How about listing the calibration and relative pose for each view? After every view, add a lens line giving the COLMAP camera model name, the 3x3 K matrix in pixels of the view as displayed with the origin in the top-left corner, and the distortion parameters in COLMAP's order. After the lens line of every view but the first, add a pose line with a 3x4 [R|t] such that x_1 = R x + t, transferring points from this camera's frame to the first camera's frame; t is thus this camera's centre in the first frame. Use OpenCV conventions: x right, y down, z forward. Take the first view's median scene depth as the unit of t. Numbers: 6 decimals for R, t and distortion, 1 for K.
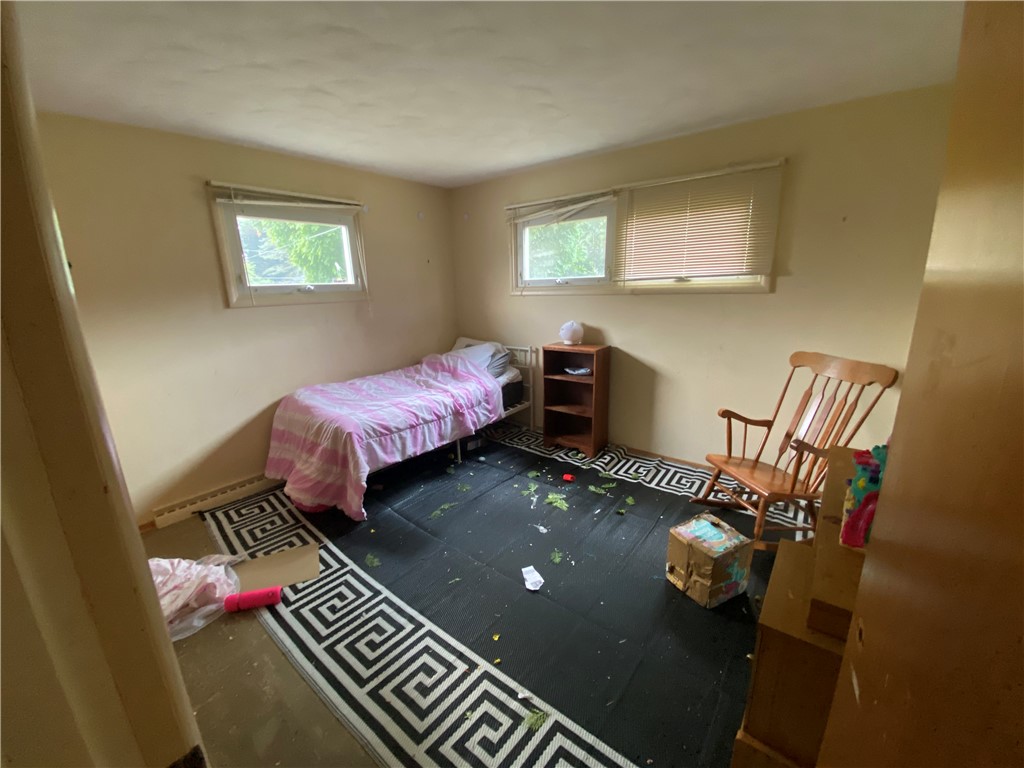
lens RADIAL K [[410.1, 0, 509.5], [0, 410.1, 385.9], [0, 0, 1]] dist [0.000468, -0.011911]
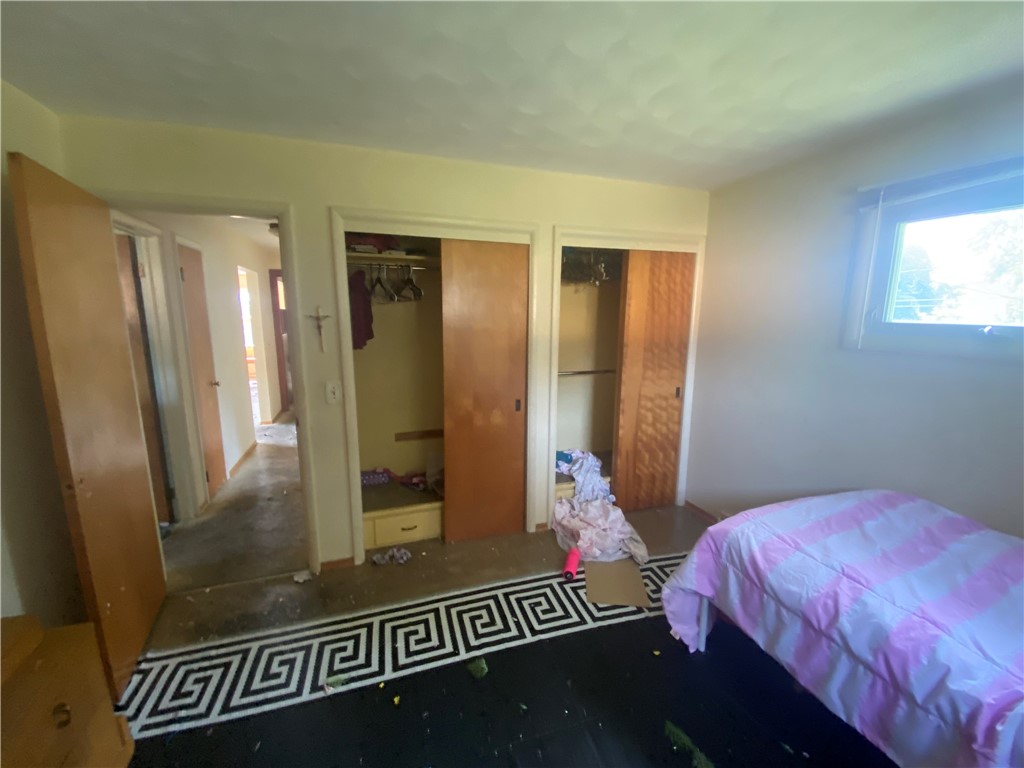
lens RADIAL K [[410.1, 0, 508.5], [0, 410.1, 384.8], [0, 0, 1]] dist [0.000468, -0.011911]
pose [[-0.545813, 0.160333, -0.822424, 0.410109], [-0.193306, 0.930950, 0.309781, -0.327952], [0.815304, 0.328062, -0.477132, 1.185520]]
